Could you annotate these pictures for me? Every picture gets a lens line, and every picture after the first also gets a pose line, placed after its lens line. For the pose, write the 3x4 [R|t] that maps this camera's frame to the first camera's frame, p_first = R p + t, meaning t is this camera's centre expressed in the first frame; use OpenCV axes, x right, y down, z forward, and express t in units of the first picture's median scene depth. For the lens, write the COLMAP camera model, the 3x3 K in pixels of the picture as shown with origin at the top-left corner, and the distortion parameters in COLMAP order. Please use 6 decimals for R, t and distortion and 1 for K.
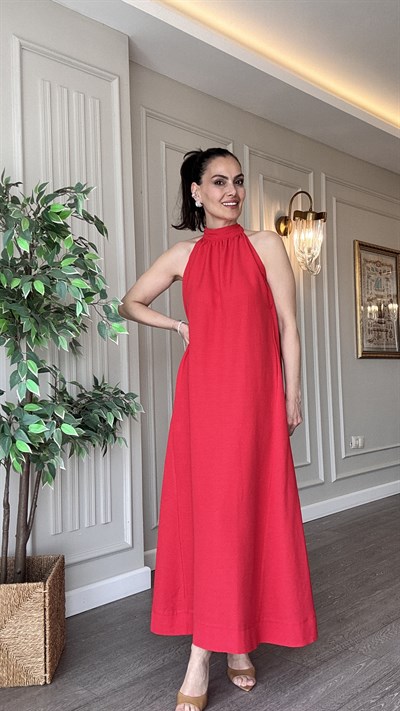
lens RADIAL K [[639.2, 0, 200.0], [0, 639.2, 355.5], [0, 0, 1]] dist [0.183072, -0.247976]
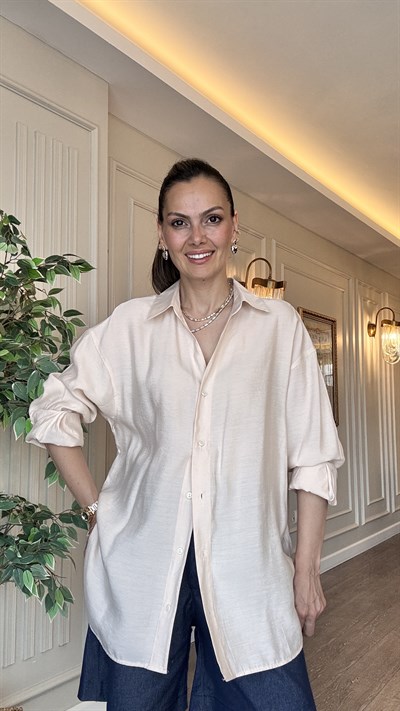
lens RADIAL K [[639.2, 0, 200.0], [0, 639.2, 355.5], [0, 0, 1]] dist [0.183072, -0.247976]
pose [[0.981873, 0.043836, 0.184402, -0.163743], [-0.032687, 0.997474, -0.063071, -0.071038], [-0.186701, 0.055900, 0.980825, 0.133451]]
